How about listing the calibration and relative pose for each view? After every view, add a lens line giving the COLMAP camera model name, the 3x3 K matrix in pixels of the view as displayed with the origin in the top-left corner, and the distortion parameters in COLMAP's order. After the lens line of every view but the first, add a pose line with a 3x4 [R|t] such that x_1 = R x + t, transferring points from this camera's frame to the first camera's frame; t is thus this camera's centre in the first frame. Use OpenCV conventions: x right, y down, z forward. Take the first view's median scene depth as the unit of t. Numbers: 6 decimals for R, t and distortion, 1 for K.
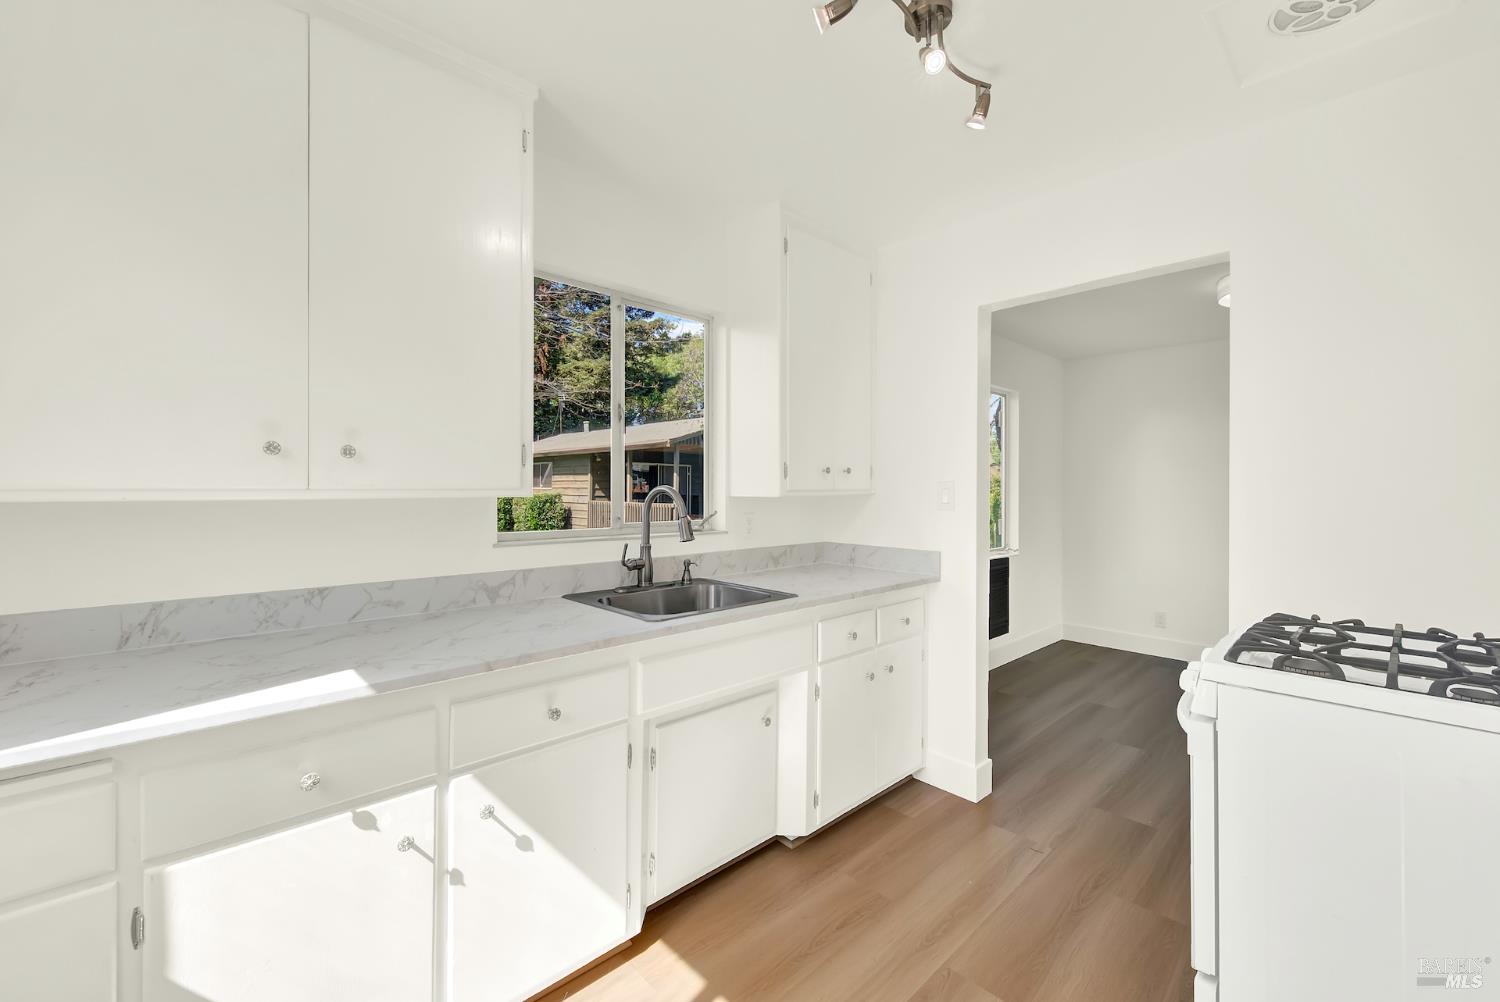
lens RADIAL K [[611.6, 0, 737.5], [0, 611.6, 491.5], [0, 0, 1]] dist [0.003994, -0.002685]
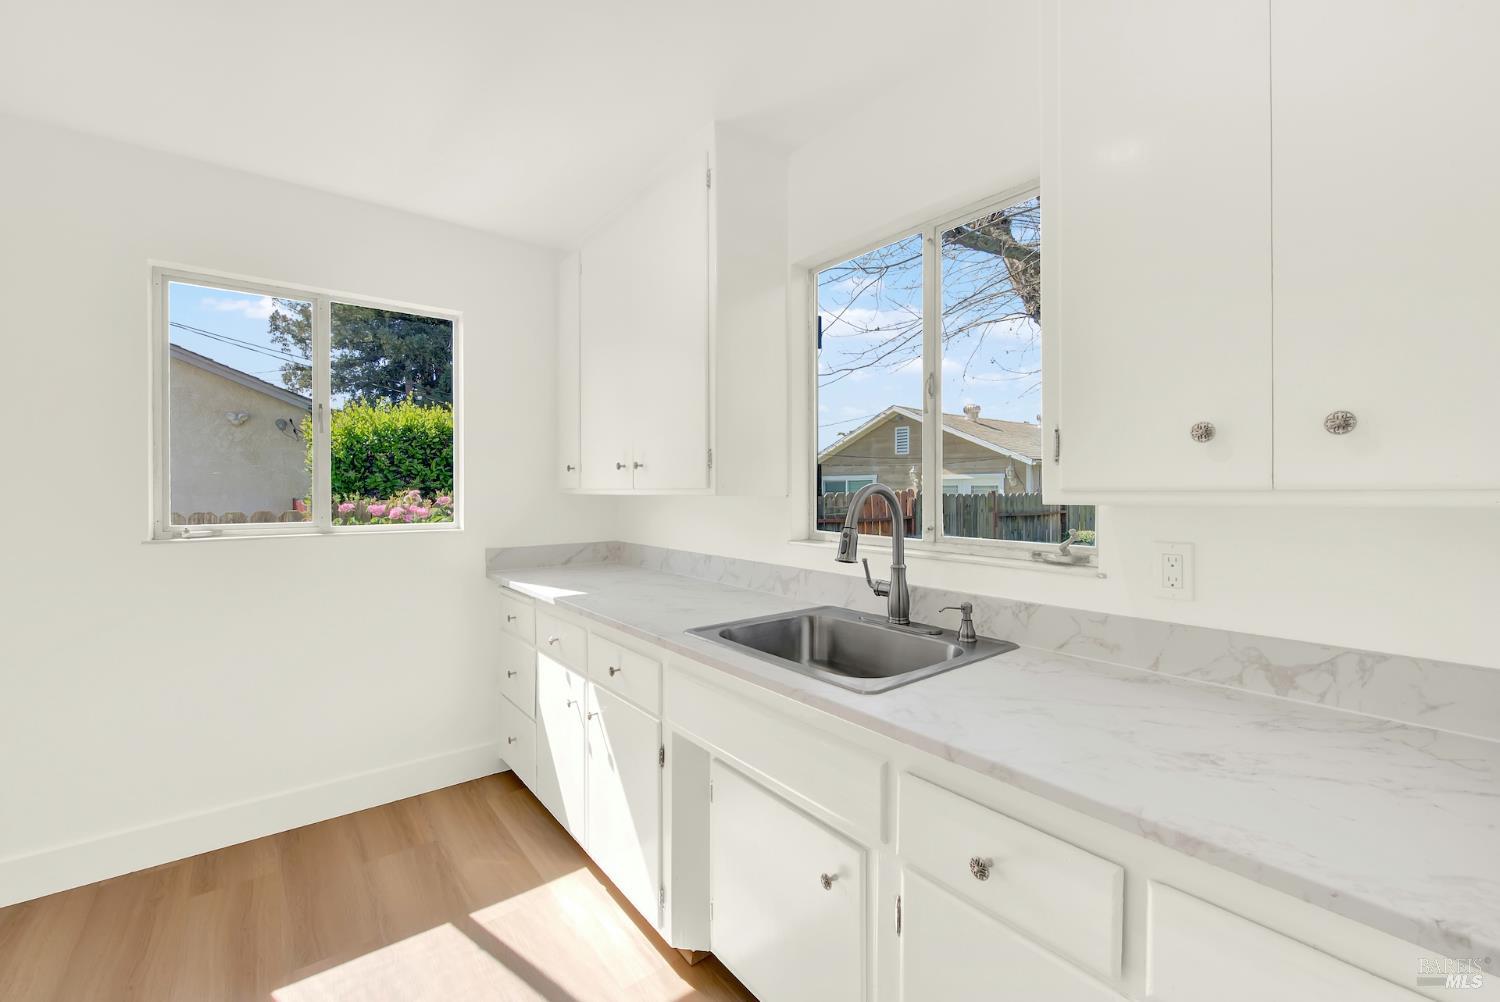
lens RADIAL K [[611.6, 0, 747.7], [0, 611.6, 492.6], [0, 0, 1]] dist [0.003994, -0.002685]
pose [[-0.080693, 0.006377, -0.996719, 0.593545], [-0.002618, 0.999975, 0.006610, -0.003456], [0.996736, 0.003143, -0.080674, 0.895581]]
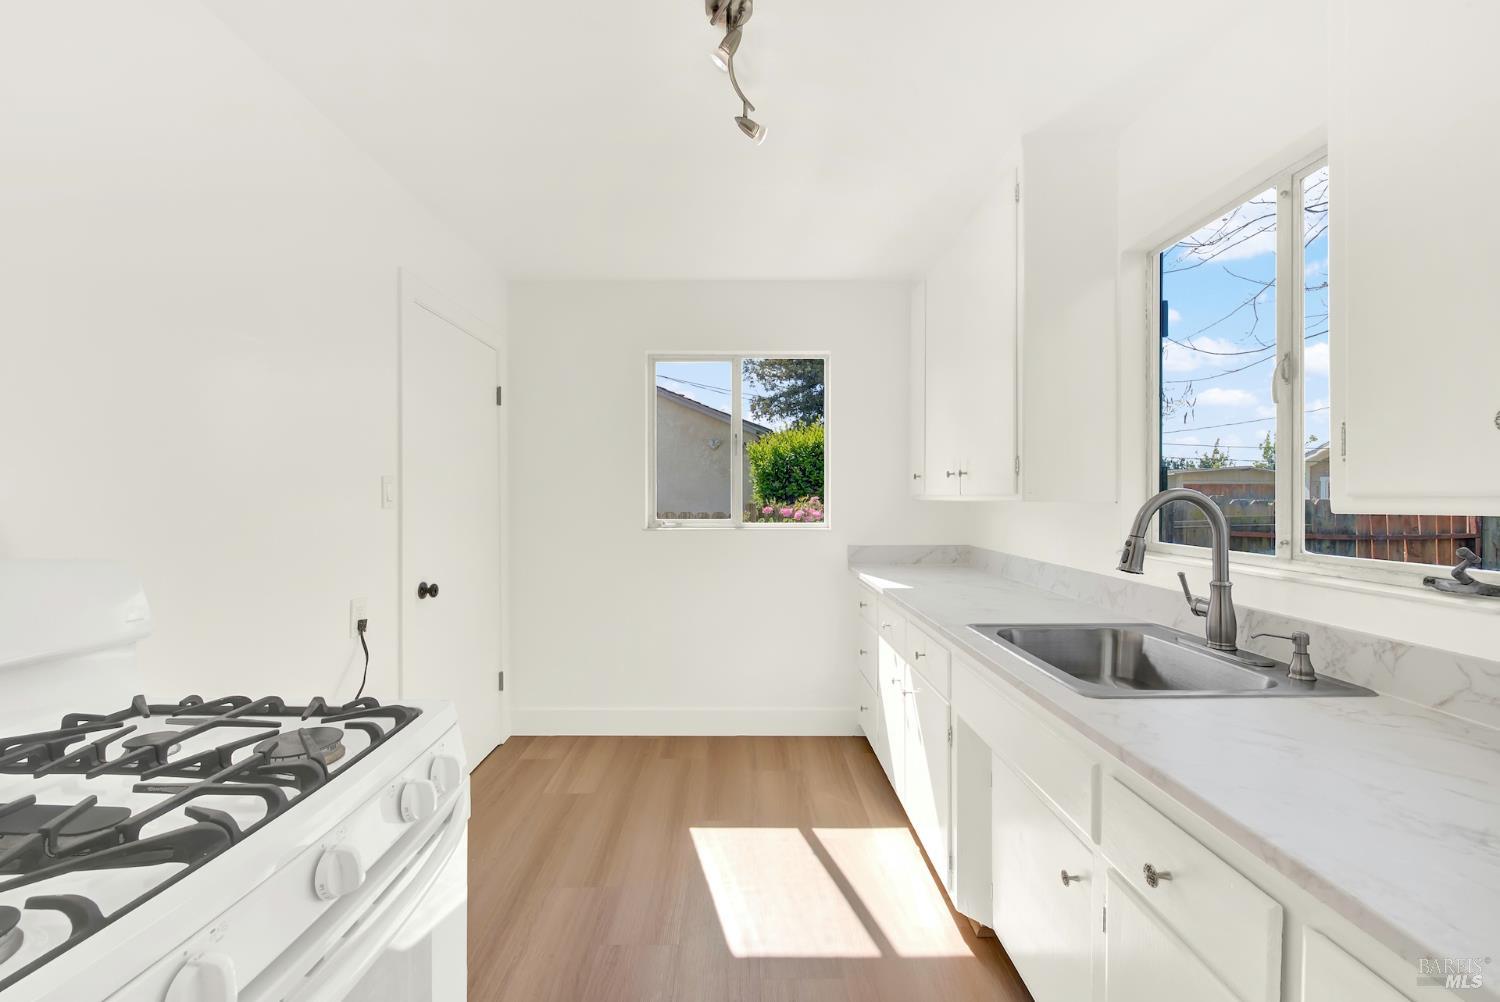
lens RADIAL K [[611.6, 0, 741.1], [0, 611.6, 493.7], [0, 0, 1]] dist [0.003994, -0.002685]
pose [[-0.684332, 0.000046, -0.729170, 0.657196], [0.000810, 0.999999, -0.000698, -0.004335], [0.729170, -0.001069, -0.684332, 1.089909]]
